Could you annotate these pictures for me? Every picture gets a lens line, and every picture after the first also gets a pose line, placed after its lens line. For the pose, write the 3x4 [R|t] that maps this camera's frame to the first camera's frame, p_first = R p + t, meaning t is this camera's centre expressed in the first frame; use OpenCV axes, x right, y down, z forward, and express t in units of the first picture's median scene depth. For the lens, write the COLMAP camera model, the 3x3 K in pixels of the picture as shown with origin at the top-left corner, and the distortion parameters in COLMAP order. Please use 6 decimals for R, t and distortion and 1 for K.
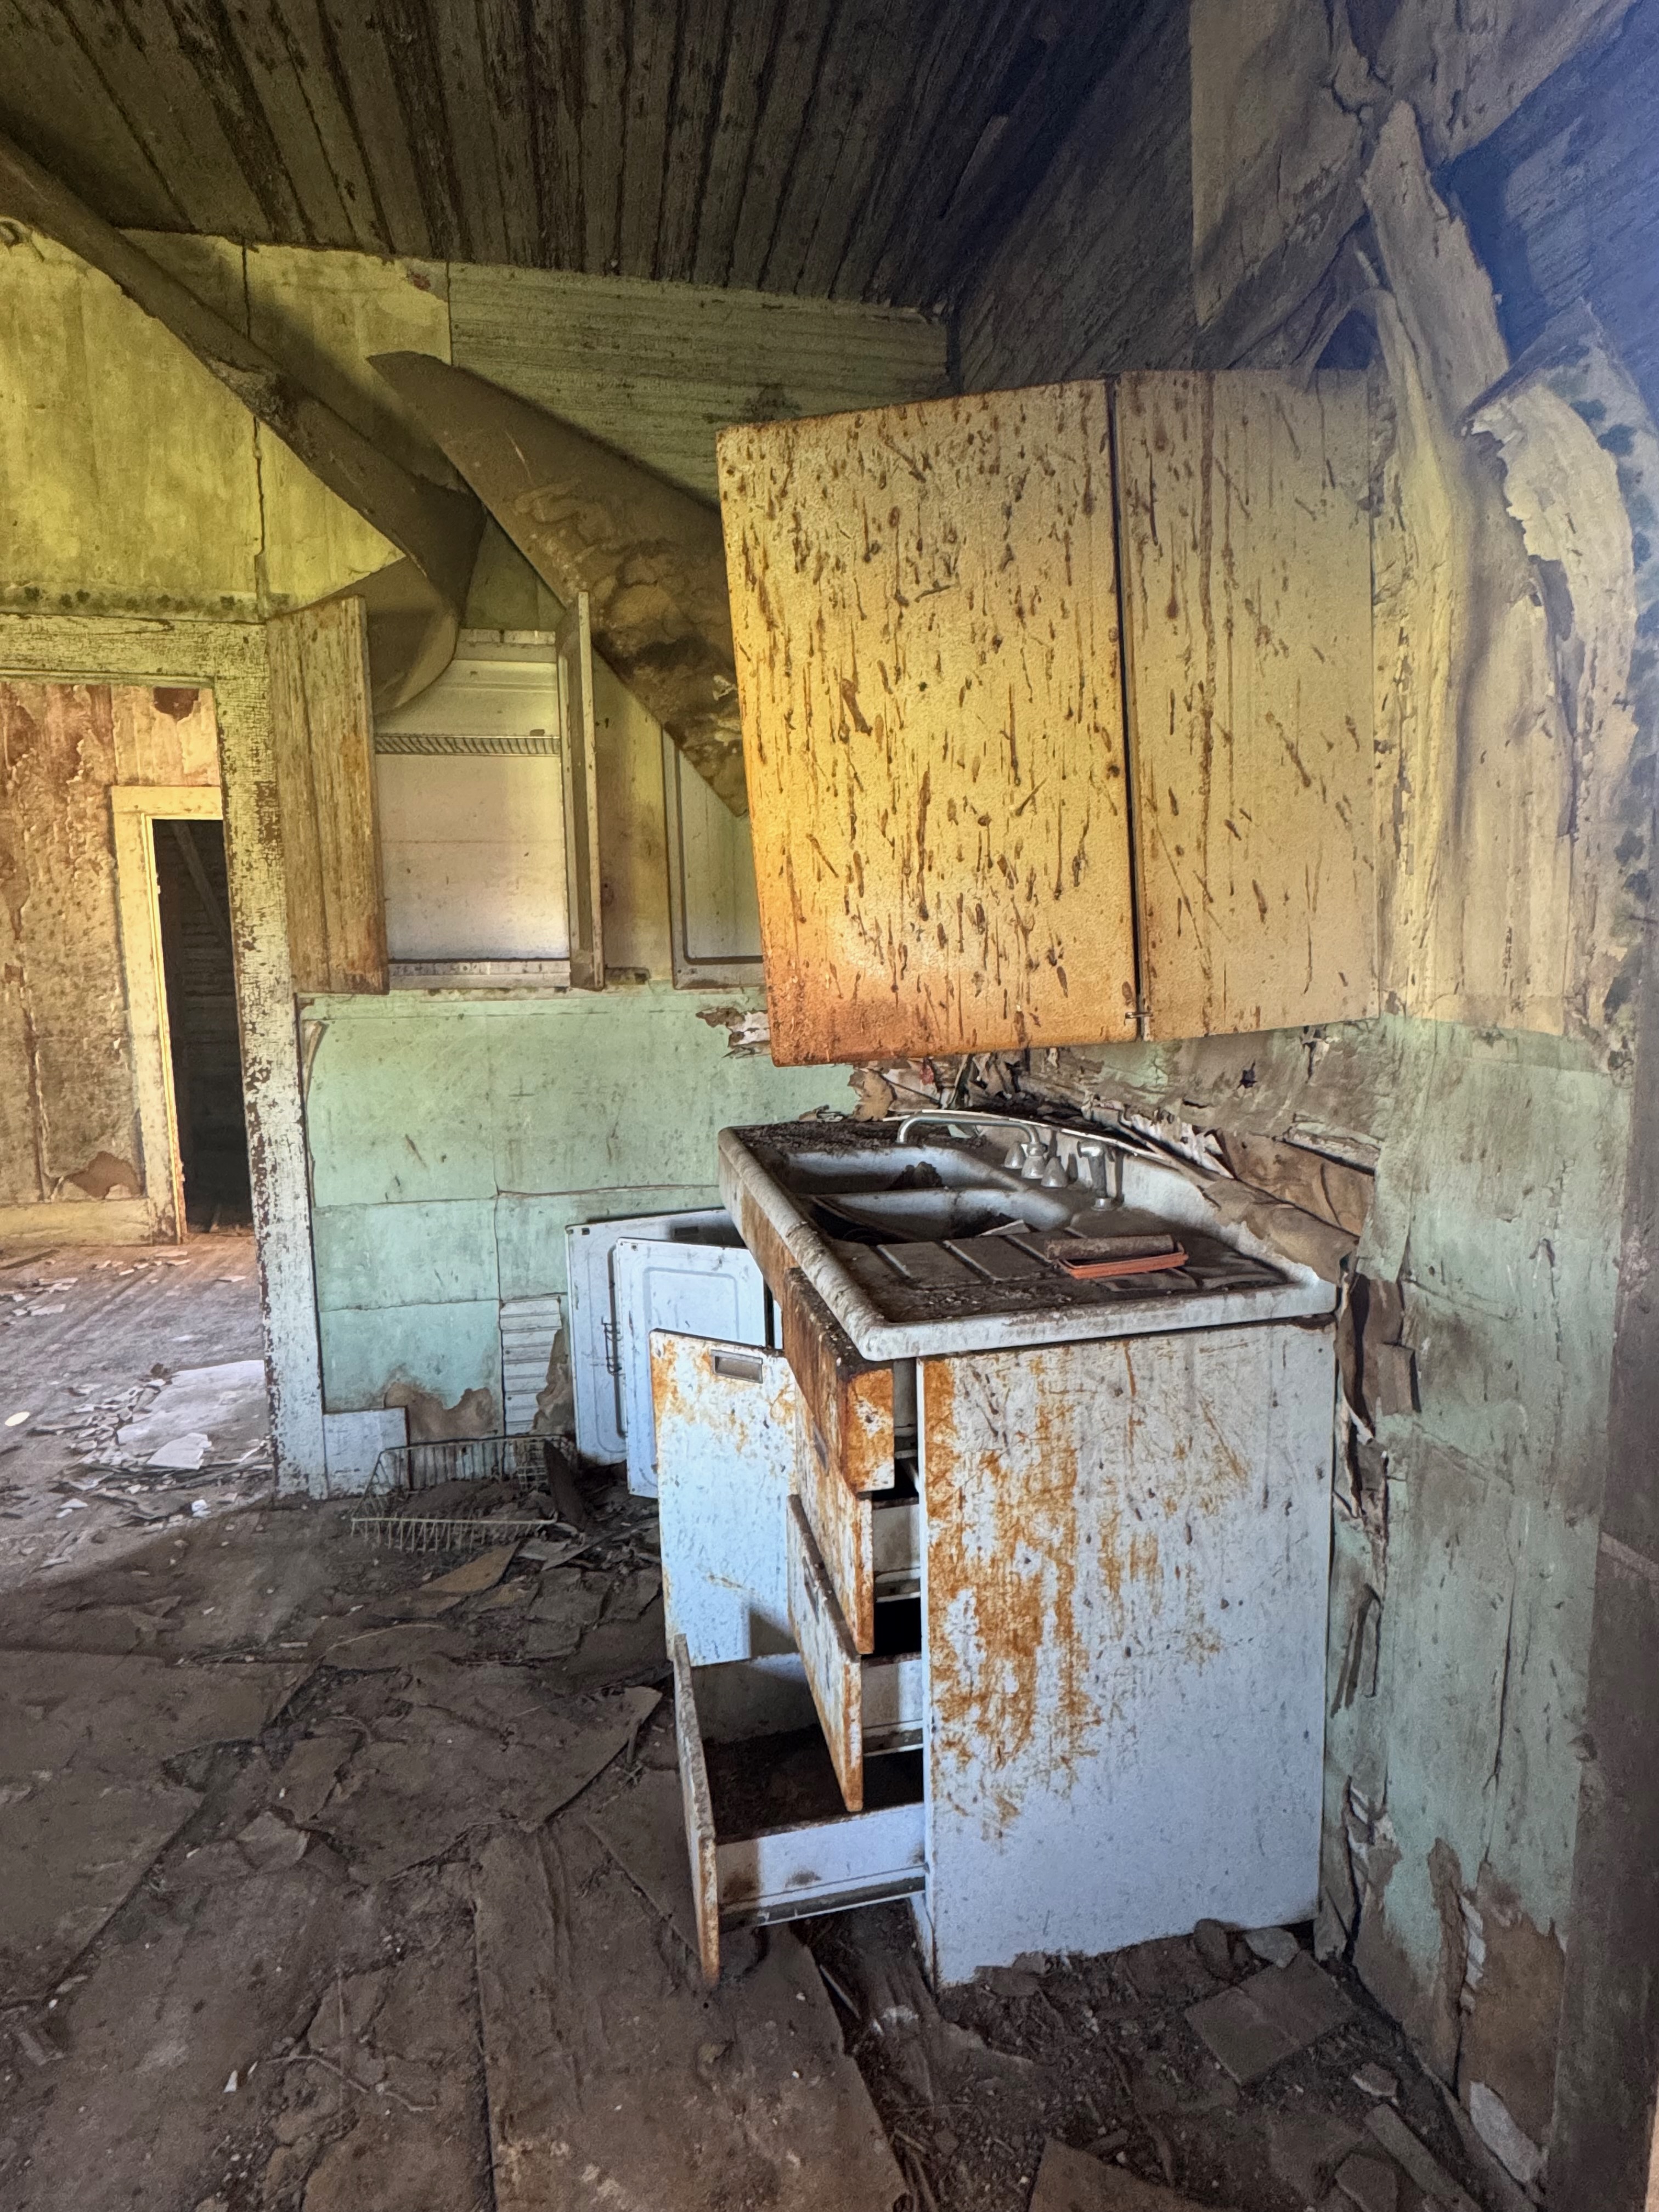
lens RADIAL K [[1136.4, 0, 829.5], [0, 1136.4, 1106.0], [0, 0, 1]] dist [-0.024450, 0.001551]
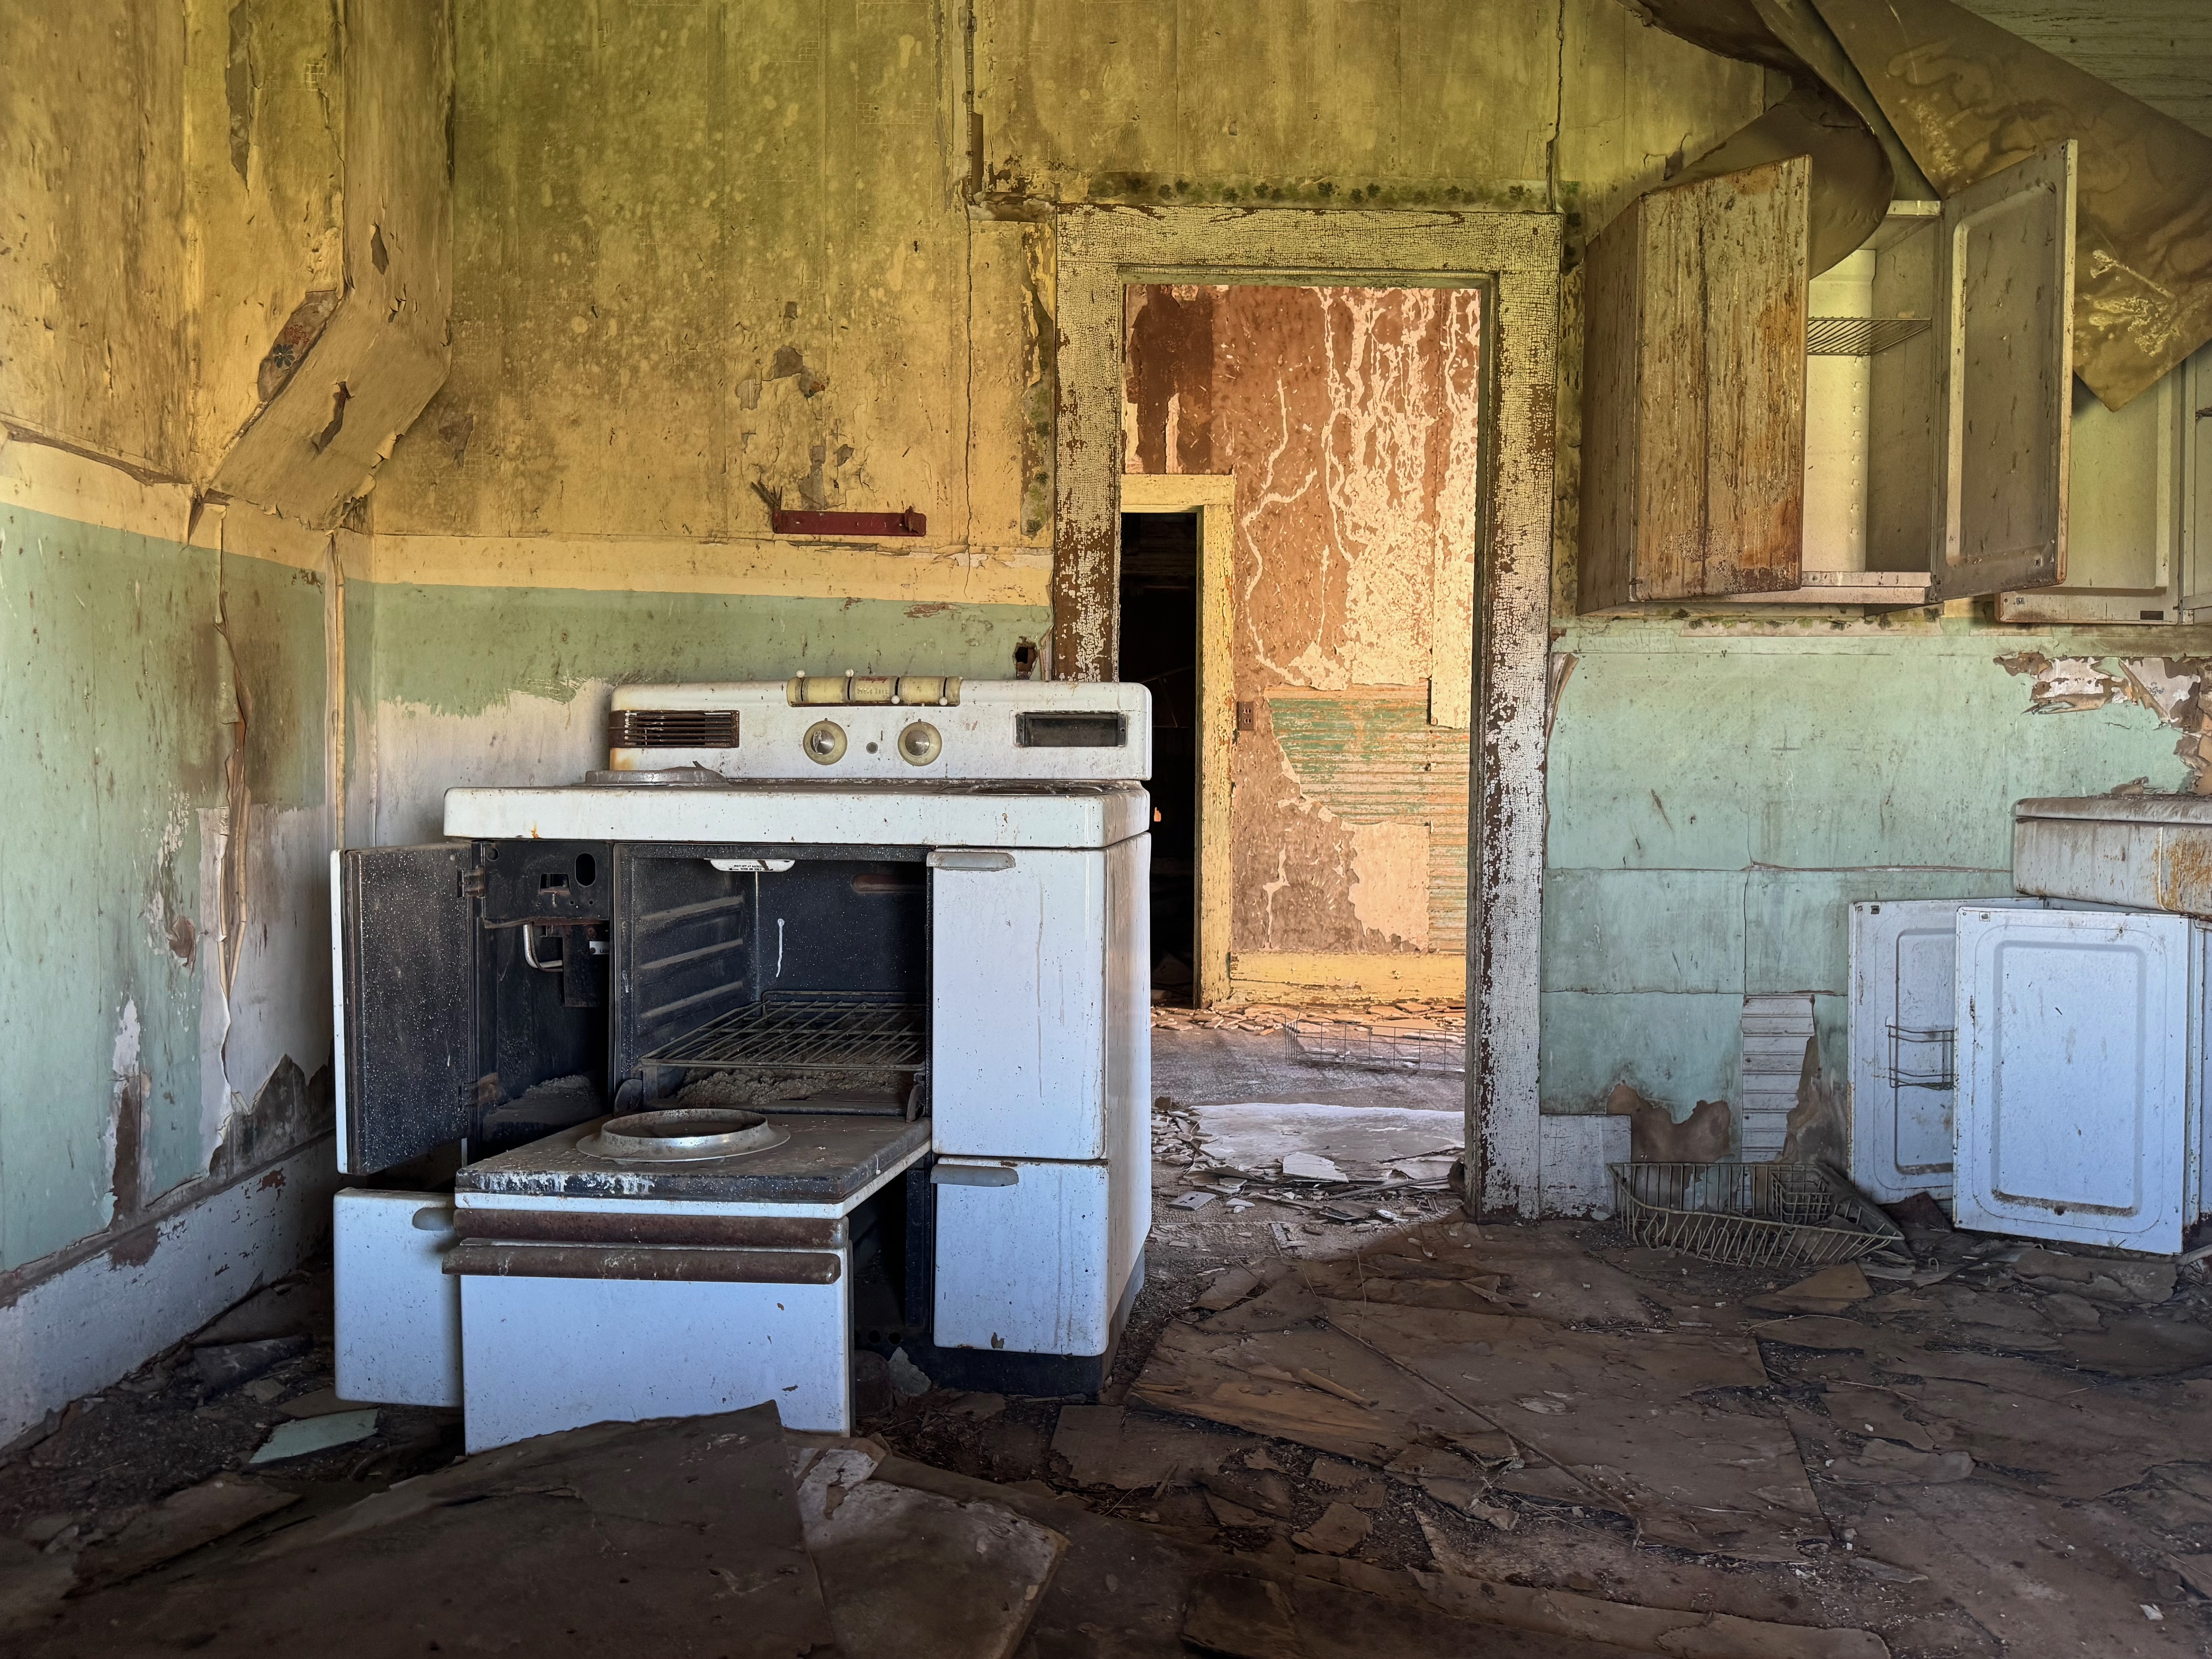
lens RADIAL K [[1542.6, 0, 1106.0], [0, 1542.6, 829.5], [0, 0, 1]] dist [0.050779, -0.096774]
pose [[0.979278, 0.024026, -0.201092, -0.557933], [-0.043239, 0.994847, -0.091701, 0.186552], [0.197853, 0.098496, 0.975271, -0.234121]]
